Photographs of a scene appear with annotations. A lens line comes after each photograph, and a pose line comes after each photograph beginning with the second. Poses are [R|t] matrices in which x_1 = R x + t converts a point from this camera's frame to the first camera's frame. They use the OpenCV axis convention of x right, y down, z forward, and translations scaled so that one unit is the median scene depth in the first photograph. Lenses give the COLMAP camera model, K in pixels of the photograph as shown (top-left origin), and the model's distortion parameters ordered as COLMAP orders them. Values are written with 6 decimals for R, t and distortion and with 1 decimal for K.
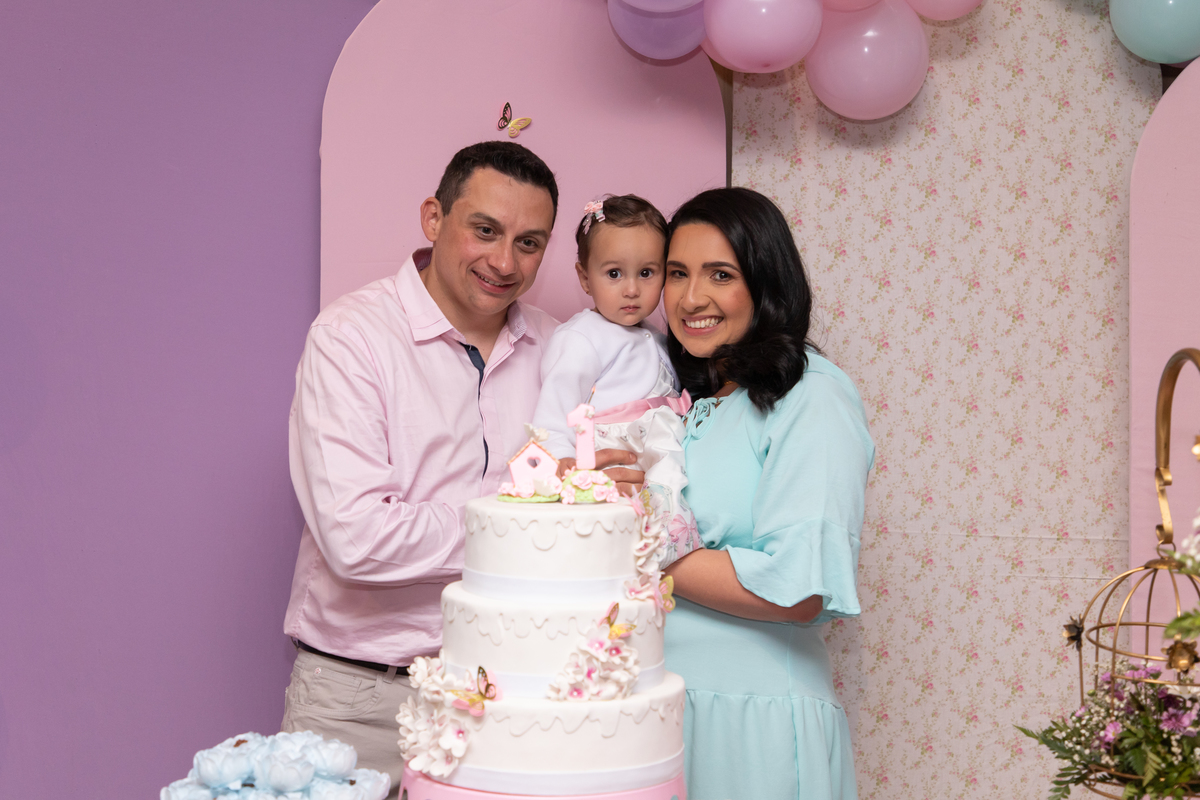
lens RADIAL K [[1888.6, 0, 599.4], [0, 1888.6, 359.8], [0, 0, 1]] dist [0.022363, -0.131986]
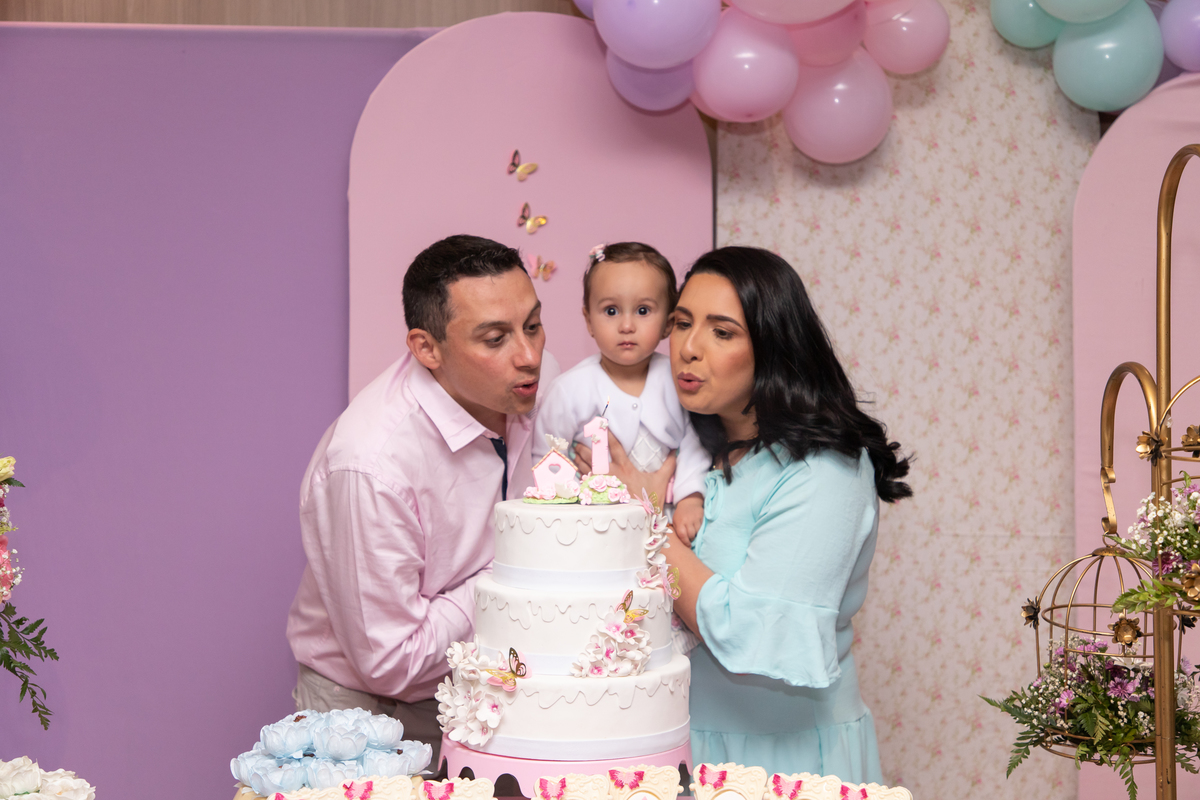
lens RADIAL K [[1783.4, 0, 599.2], [0, 1783.4, 388.6], [0, 0, 1]] dist [0.019741, -0.094427]
pose [[0.999732, -0.009219, 0.021237, -0.023505], [0.009220, 0.999957, 0.000065, 0.005086], [-0.021237, 0.000131, 0.999774, -0.053381]]
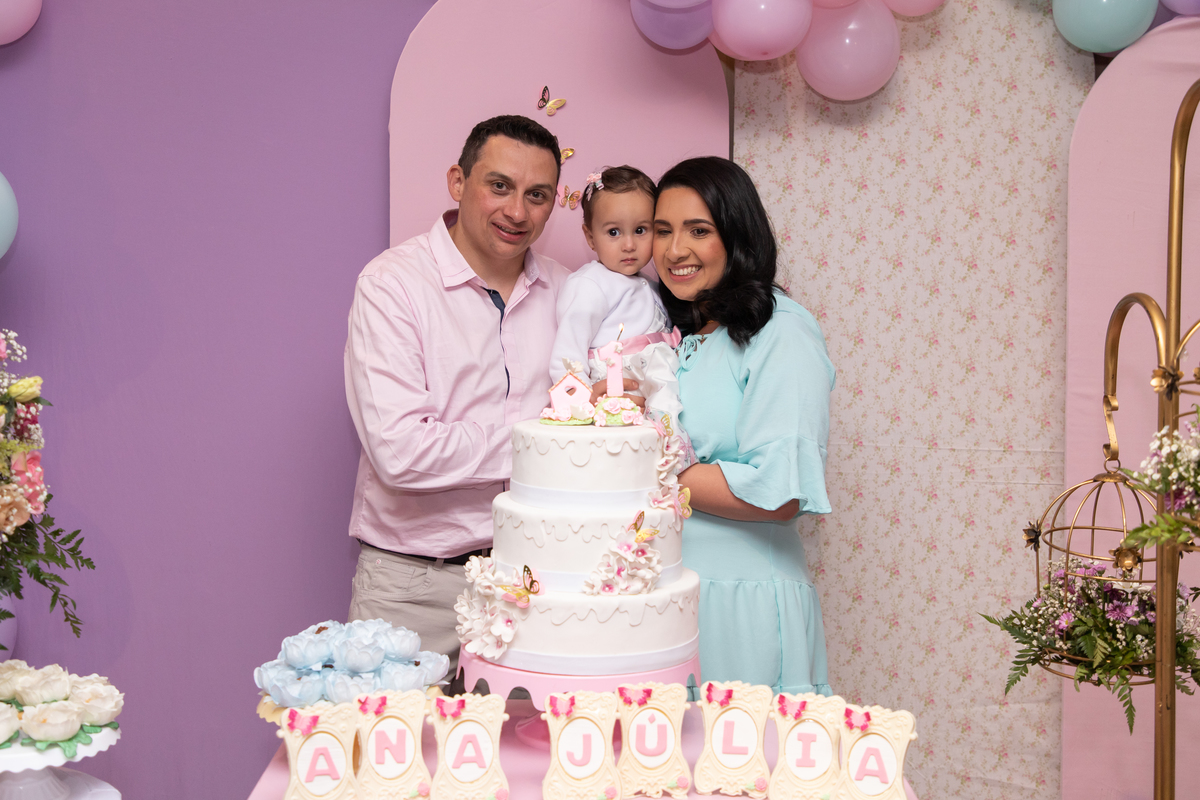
lens RADIAL K [[1445.3, 0, 601.9], [0, 1445.3, 358.5], [0, 0, 1]] dist [-0.015355, -0.012364]
pose [[0.999977, -0.000223, -0.006800, -0.007220], [0.000497, 0.999185, 0.040355, -0.001308], [0.006786, -0.040357, 0.999162, 0.083483]]
